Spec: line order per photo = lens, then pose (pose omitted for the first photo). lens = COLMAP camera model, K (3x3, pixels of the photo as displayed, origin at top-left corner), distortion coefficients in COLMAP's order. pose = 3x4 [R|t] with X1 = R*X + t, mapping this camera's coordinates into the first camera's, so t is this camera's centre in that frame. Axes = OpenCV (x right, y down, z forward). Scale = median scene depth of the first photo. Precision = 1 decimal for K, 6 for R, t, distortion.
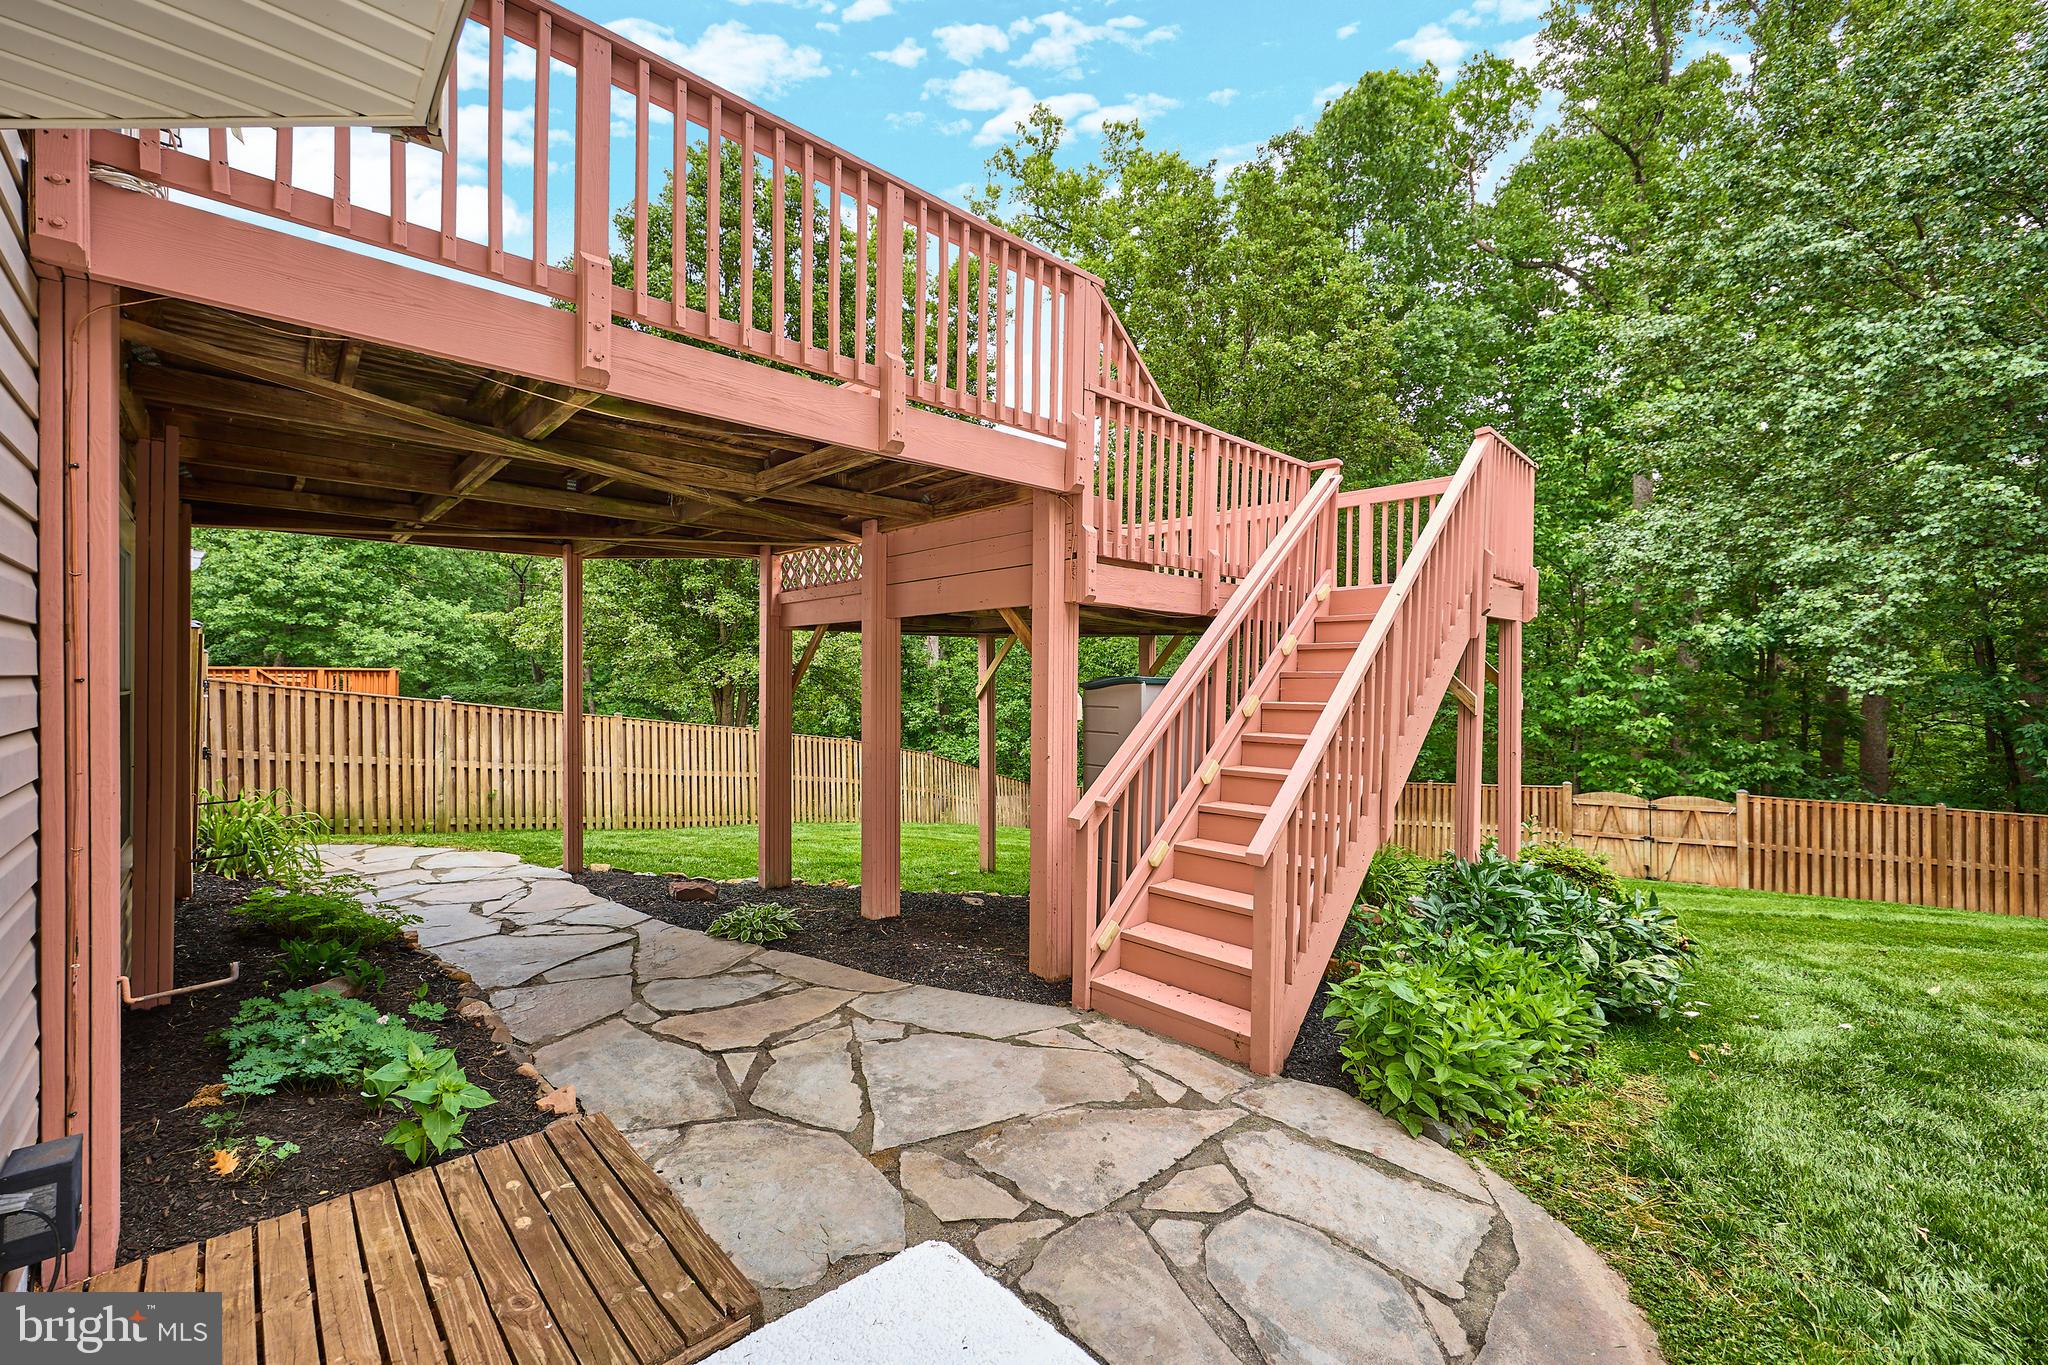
lens RADIAL K [[820.5, 0, 1020.4], [0, 820.5, 678.5], [0, 0, 1]] dist [-0.000571, 0.000446]
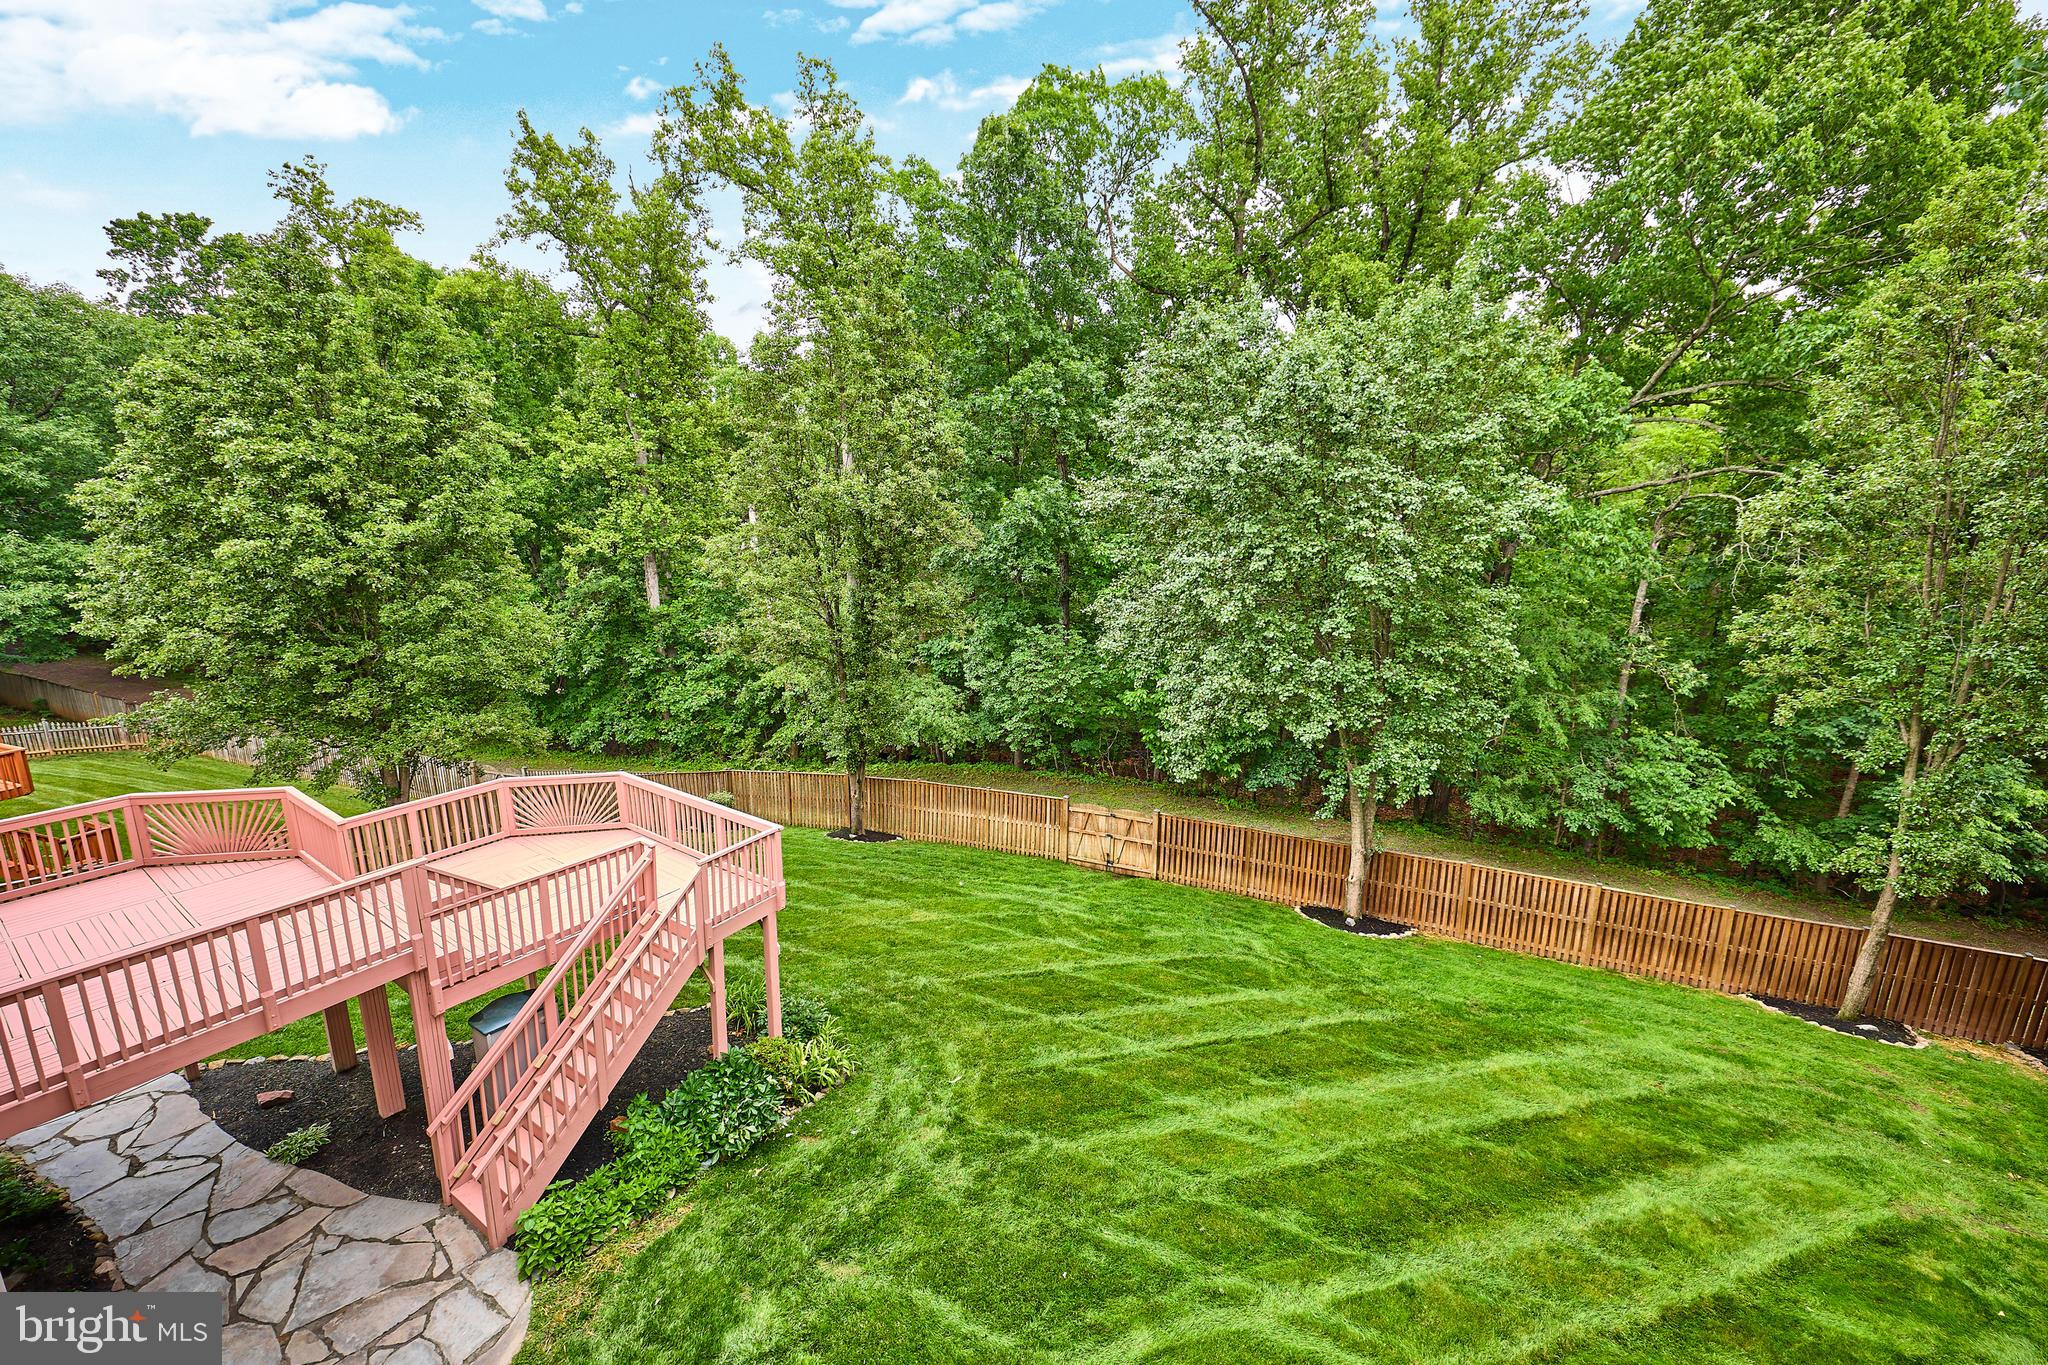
lens RADIAL K [[820.5, 0, 1029.7], [0, 820.5, 667.8], [0, 0, 1]] dist [-0.000571, 0.000446]
pose [[0.975439, -0.031947, 0.217941, 0.337543], [-0.014214, 0.978235, 0.207013, -0.428014], [-0.219811, -0.205027, 0.953754, -0.328847]]
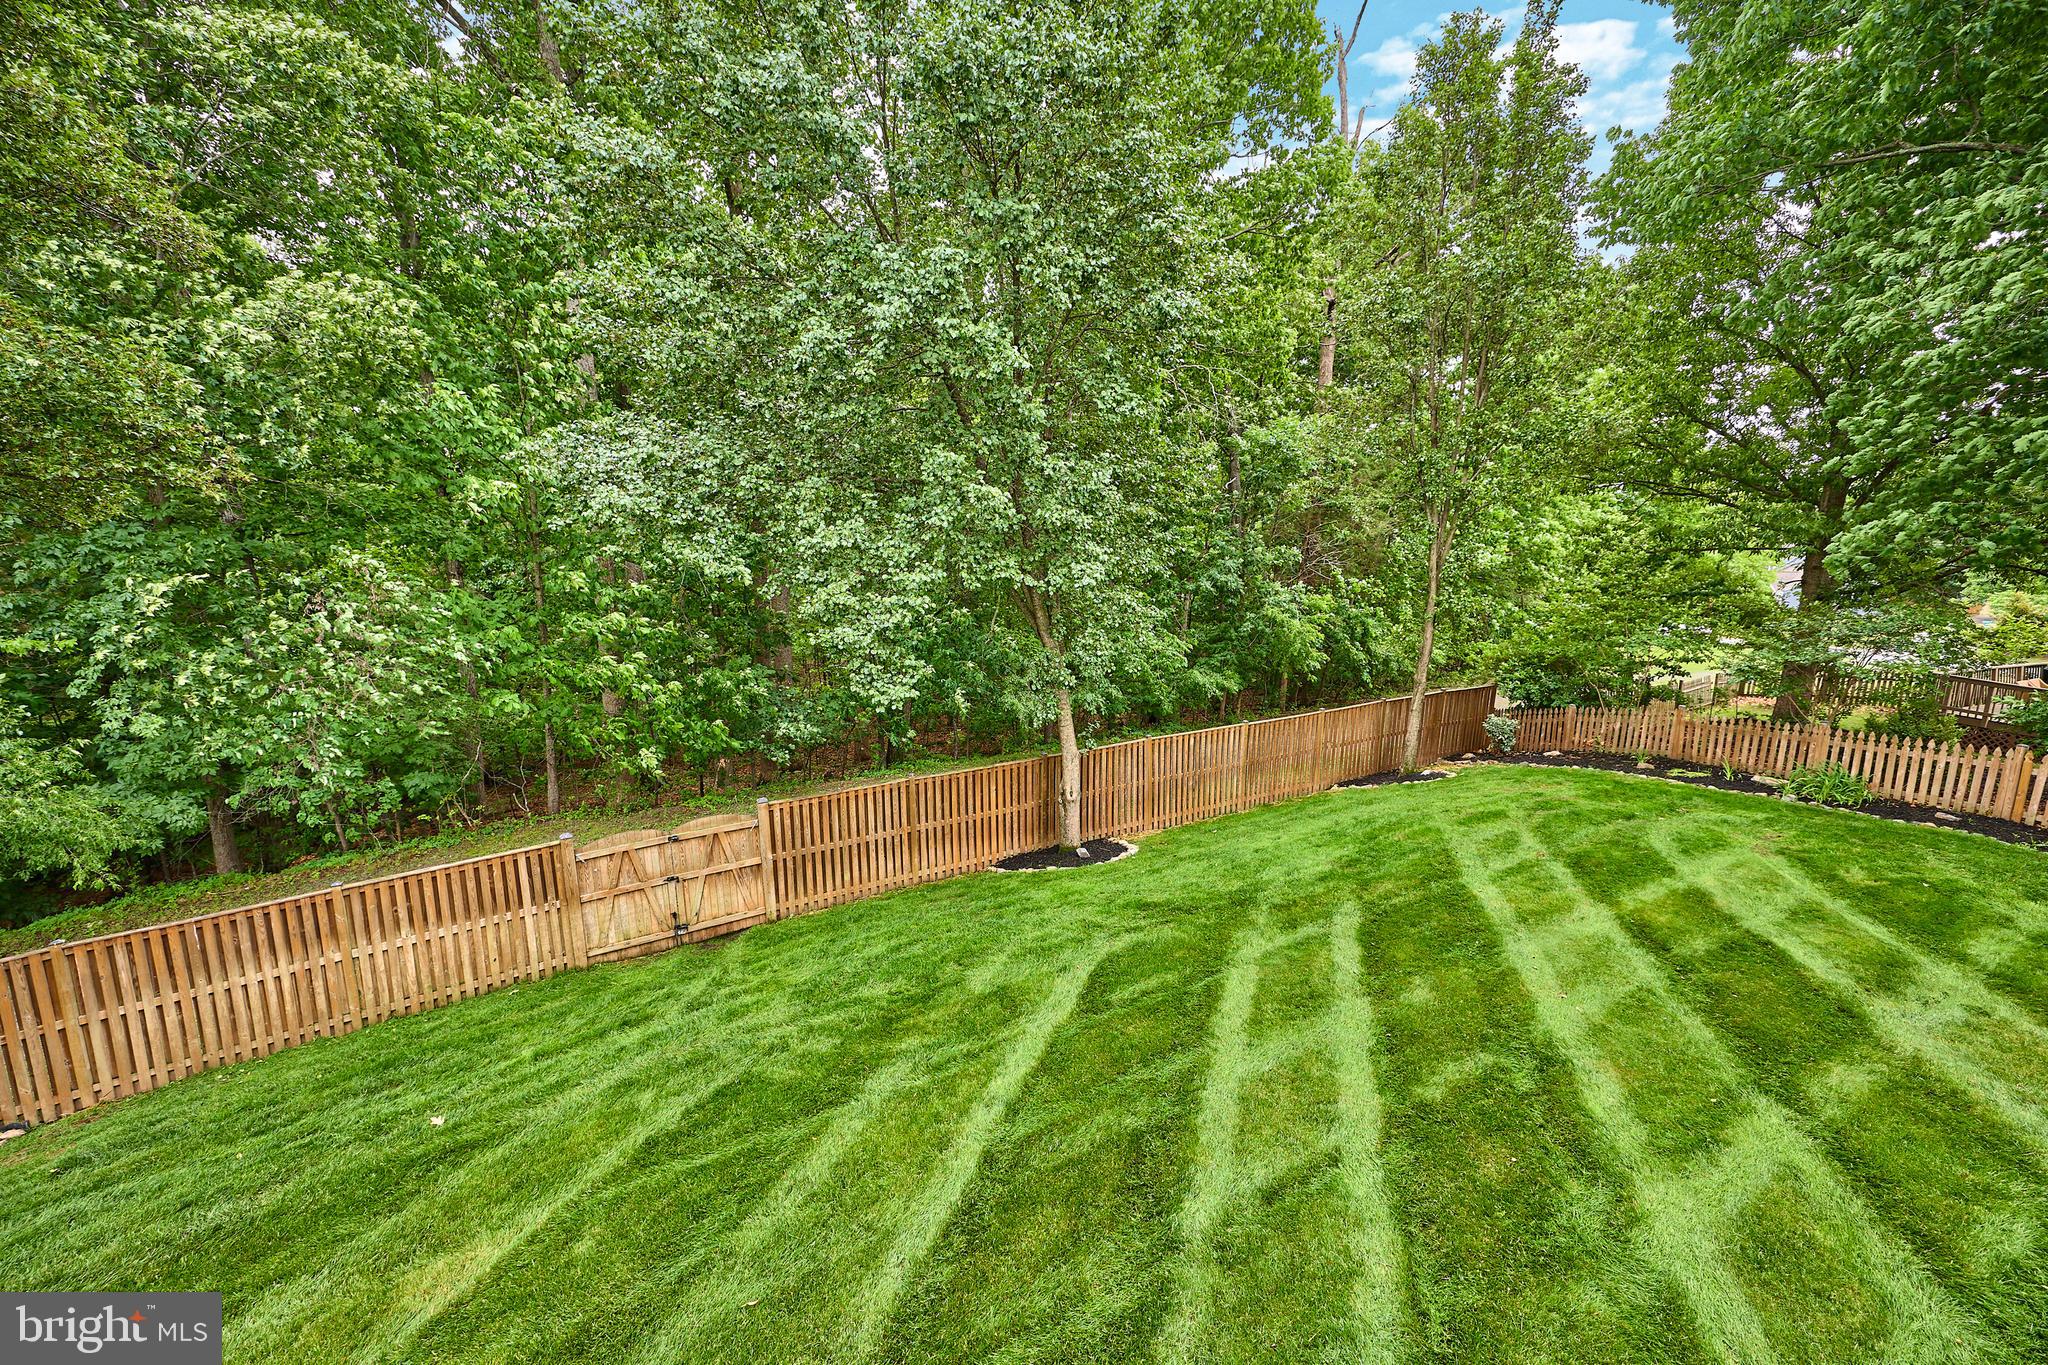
lens RADIAL K [[820.5, 0, 1025.3], [0, 820.5, 676.9], [0, 0, 1]] dist [-0.000571, 0.000446]
pose [[0.401695, -0.180081, 0.897893, 0.255091], [-0.003832, 0.980136, 0.198289, -0.156150], [-0.915765, -0.083092, 0.393026, 0.434322]]
